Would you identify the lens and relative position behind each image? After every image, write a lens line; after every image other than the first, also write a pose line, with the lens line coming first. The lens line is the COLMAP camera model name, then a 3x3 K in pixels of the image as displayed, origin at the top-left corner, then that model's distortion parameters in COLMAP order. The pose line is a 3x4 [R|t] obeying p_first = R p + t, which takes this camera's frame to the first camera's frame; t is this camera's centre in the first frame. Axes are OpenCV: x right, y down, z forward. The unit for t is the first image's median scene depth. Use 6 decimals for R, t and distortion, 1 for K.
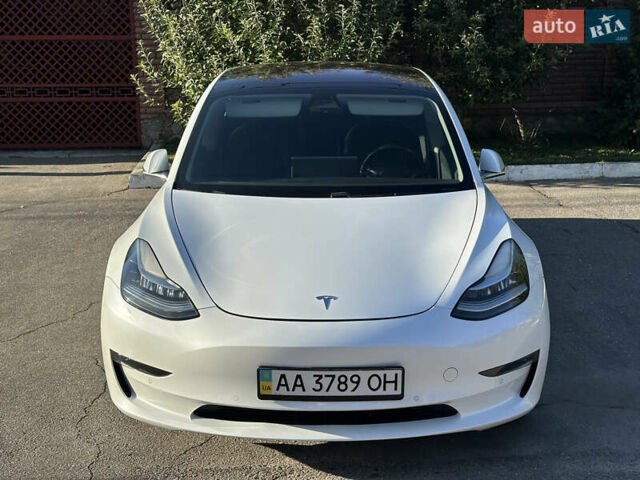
lens RADIAL K [[873.9, 0, 320.0], [0, 873.9, 240.0], [0, 0, 1]] dist [0.212475, -0.528957]
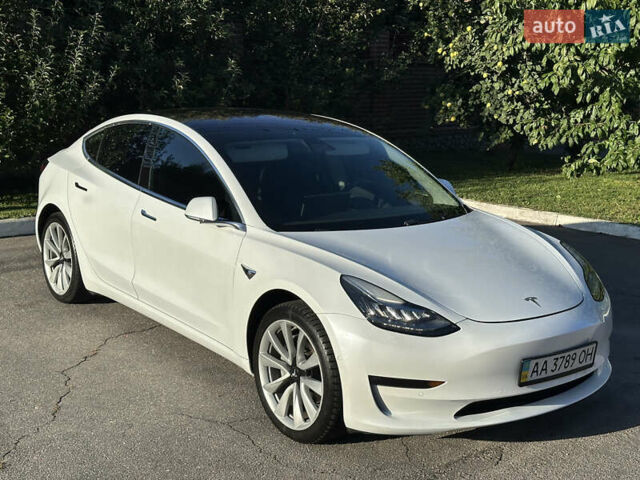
lens RADIAL K [[873.9, 0, 320.0], [0, 873.9, 240.0], [0, 0, 1]] dist [0.212475, -0.528957]
pose [[0.795869, -0.094673, 0.598021, -1.009740], [0.119238, 0.992865, -0.001506, -0.052925], [-0.593612, 0.072506, 0.801479, 0.166433]]
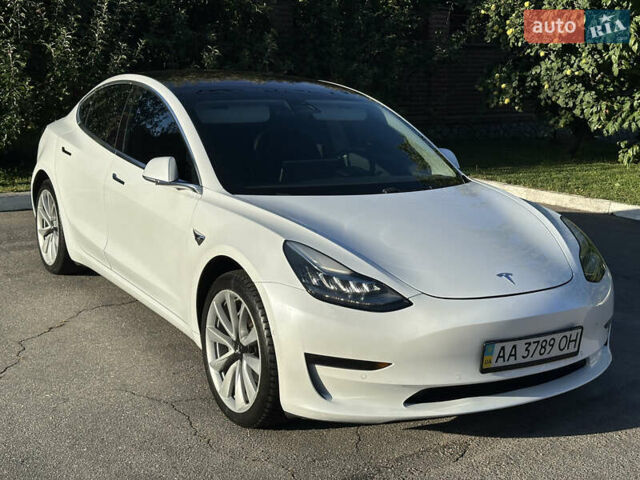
lens RADIAL K [[873.9, 0, 320.0], [0, 873.9, 240.0], [0, 0, 1]] dist [0.212475, -0.528957]
pose [[0.852223, -0.074554, 0.517840, -0.780617], [0.091163, 0.995814, -0.006660, 0.009382], [-0.515175, 0.052883, 0.855452, 0.179602]]
